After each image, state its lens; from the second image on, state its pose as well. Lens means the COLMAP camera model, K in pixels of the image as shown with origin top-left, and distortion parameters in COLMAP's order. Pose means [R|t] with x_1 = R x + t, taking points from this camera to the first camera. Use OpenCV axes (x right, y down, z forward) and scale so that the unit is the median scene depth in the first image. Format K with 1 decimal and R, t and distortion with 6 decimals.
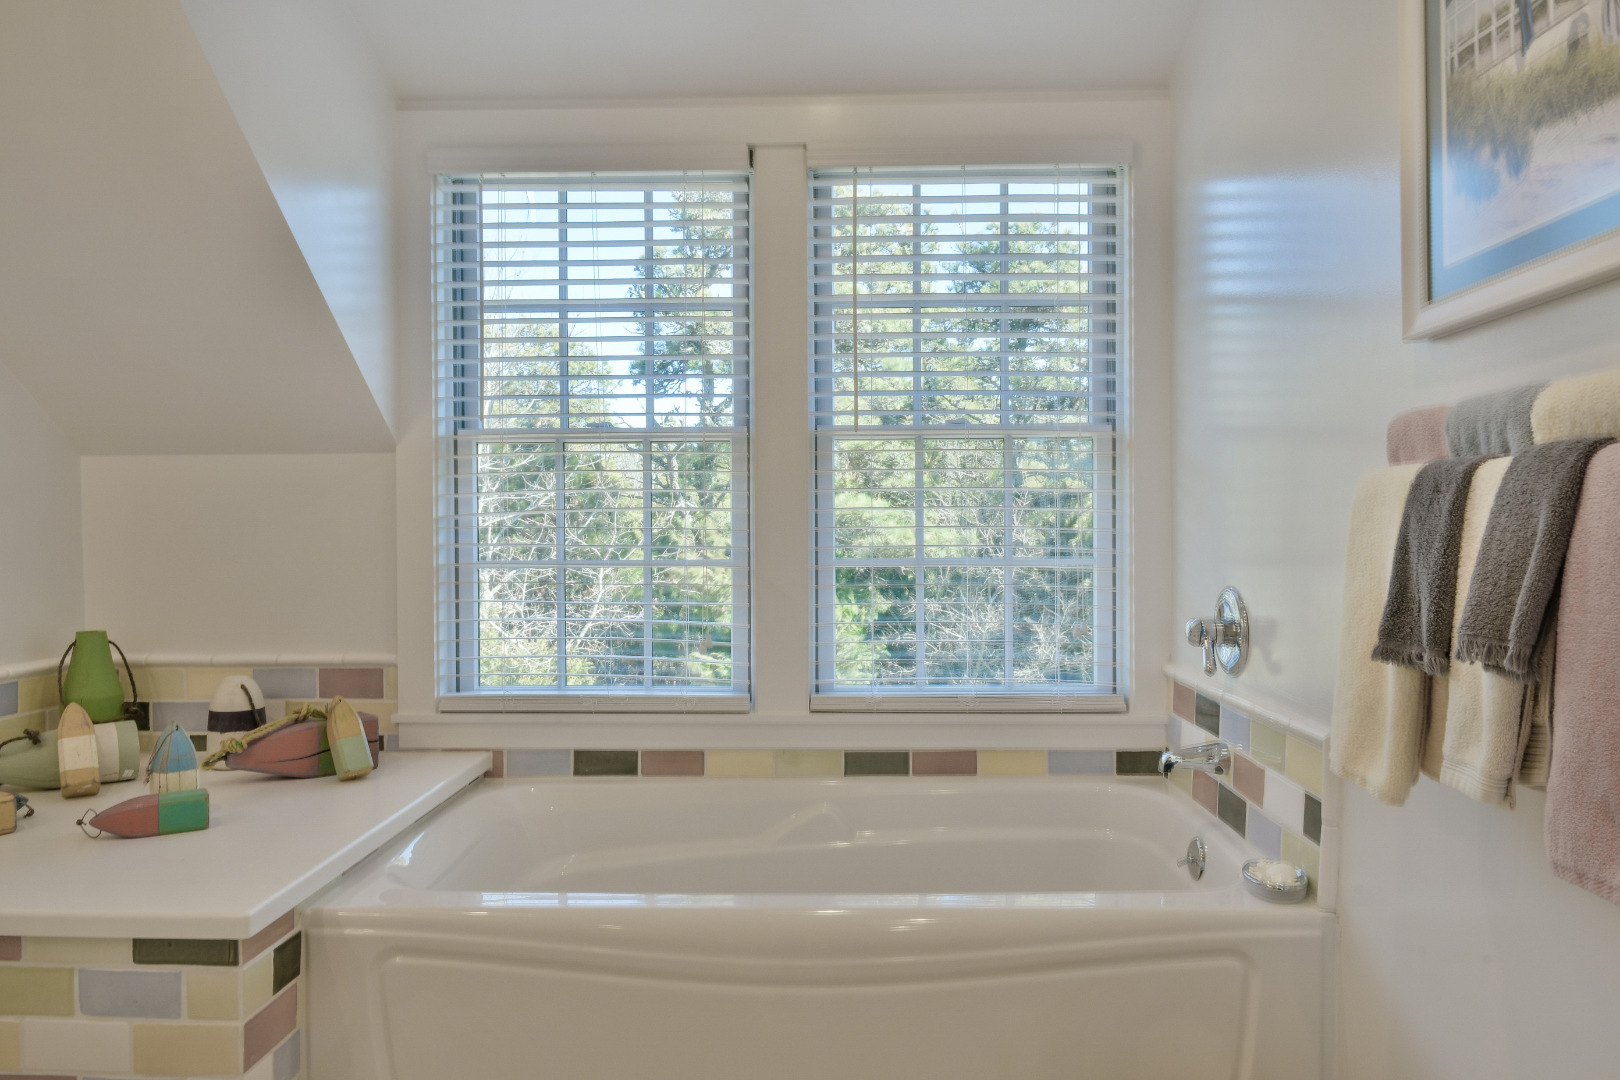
lens RADIAL K [[1113.4, 0, 808.6], [0, 1113.4, 536.6], [0, 0, 1]] dist [0.006776, -0.019045]
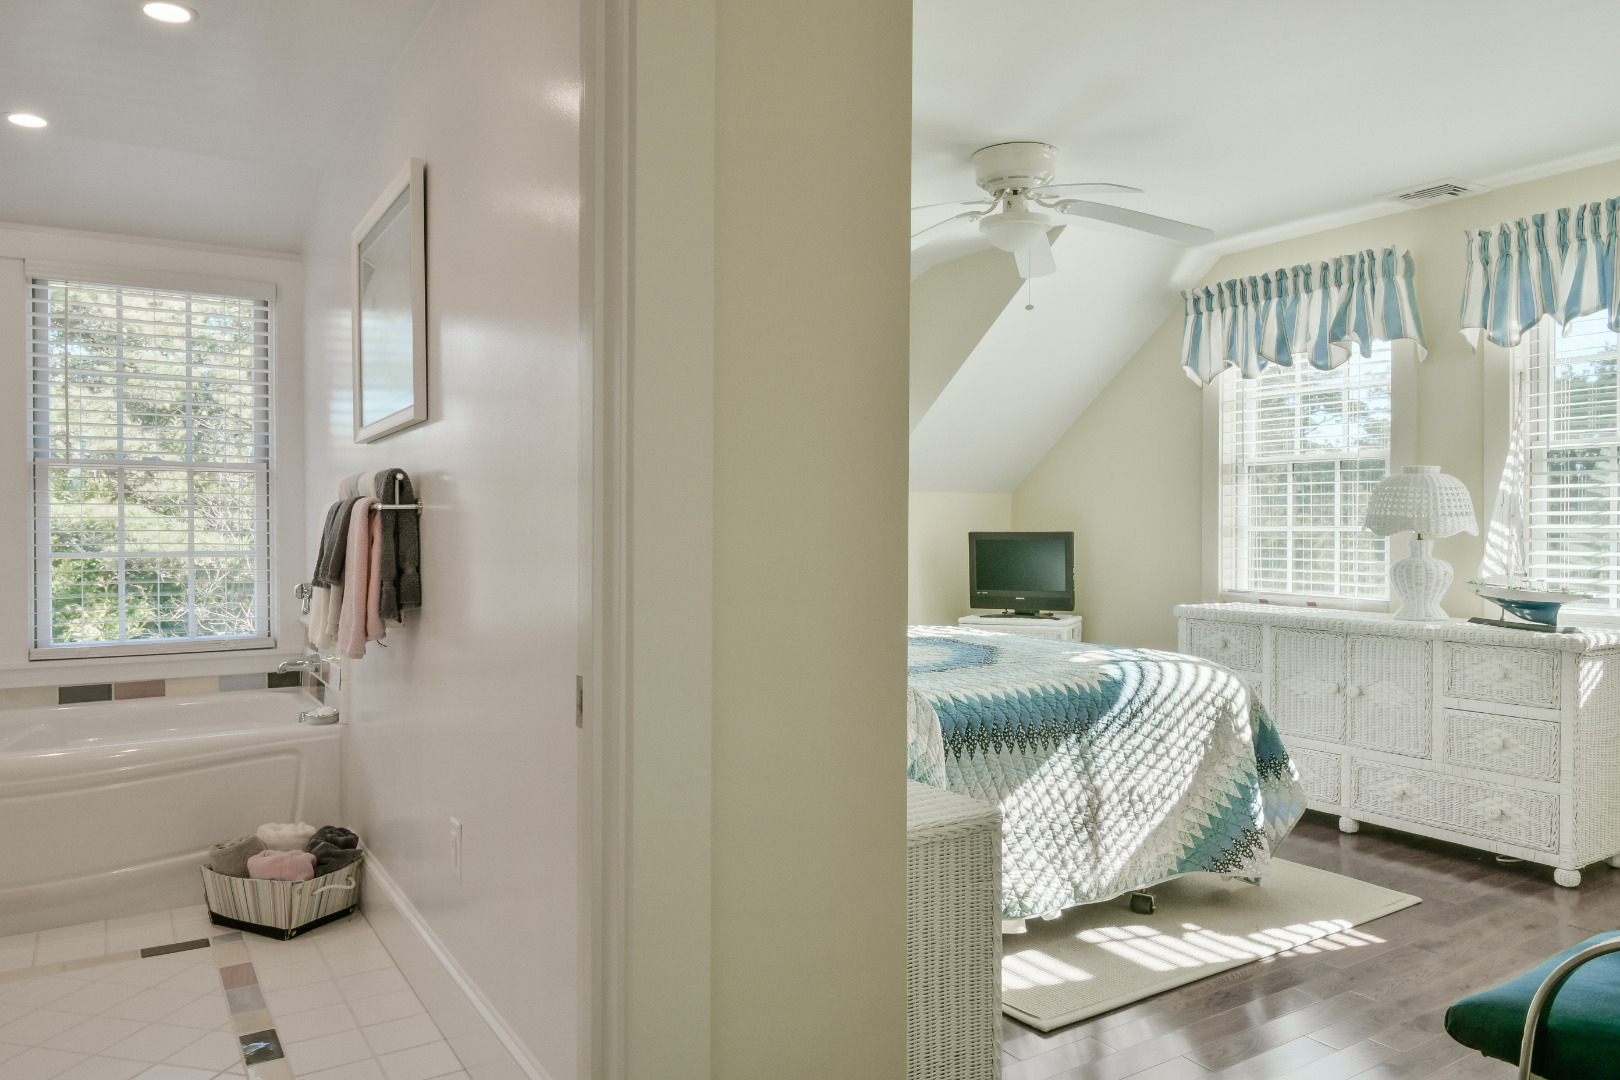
lens RADIAL K [[1113.4, 0, 813.1], [0, 1113.4, 538.1], [0, 0, 1]] dist [0.006776, -0.019045]
pose [[0.830656, -0.004612, 0.556767, 0.042495], [0.007450, 0.999968, -0.002831, 0.012864], [-0.556736, 0.006499, 0.830664, -0.726316]]
